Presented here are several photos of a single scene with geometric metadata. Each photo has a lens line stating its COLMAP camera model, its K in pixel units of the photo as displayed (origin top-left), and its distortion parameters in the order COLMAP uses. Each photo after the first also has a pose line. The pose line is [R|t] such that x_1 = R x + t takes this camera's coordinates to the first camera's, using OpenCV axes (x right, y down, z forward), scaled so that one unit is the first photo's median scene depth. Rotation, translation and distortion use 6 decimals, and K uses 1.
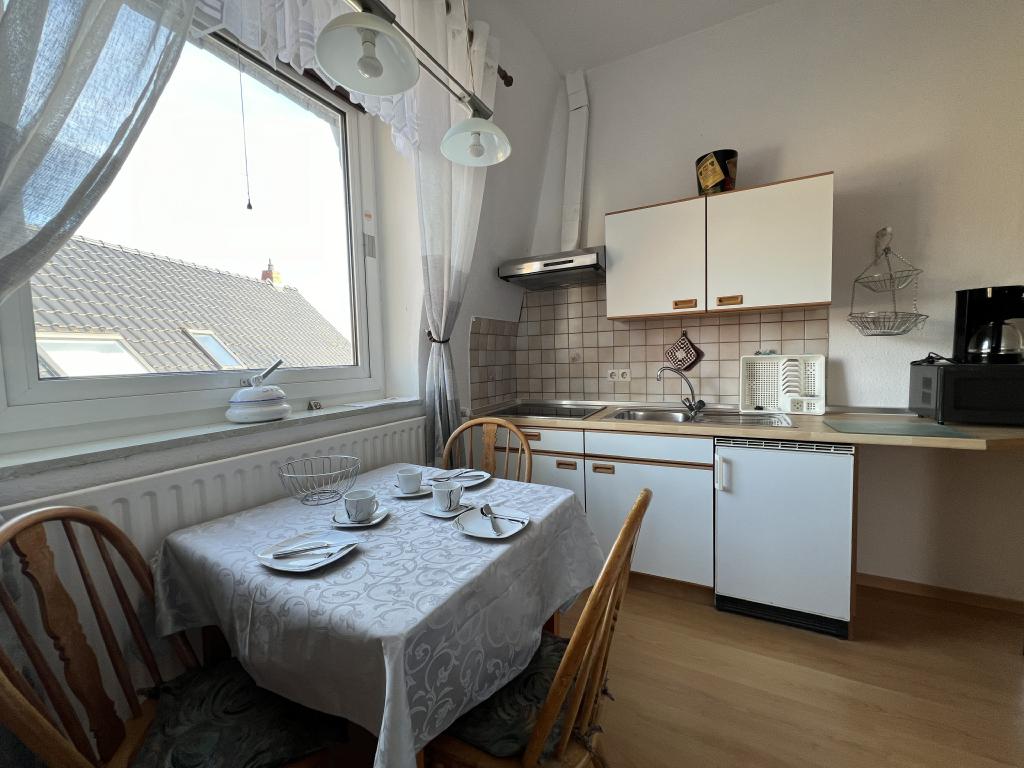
lens RADIAL K [[410.2, 0, 508.5], [0, 410.2, 381.4], [0, 0, 1]] dist [0.000086, -0.000479]
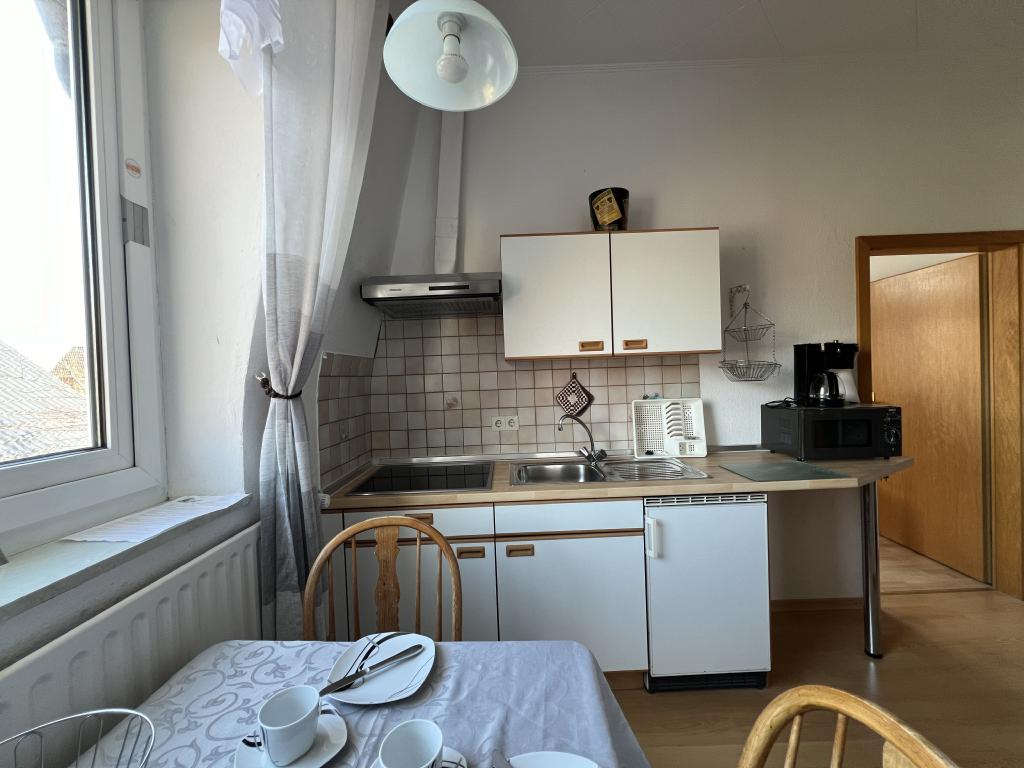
lens RADIAL K [[410.2, 0, 508.5], [0, 410.2, 381.4], [0, 0, 1]] dist [0.000086, -0.000479]
pose [[0.885201, -0.009500, 0.465112, -0.152595], [0.037988, 0.997929, -0.051917, -0.072245], [-0.463656, 0.063626, 0.883728, 0.297044]]
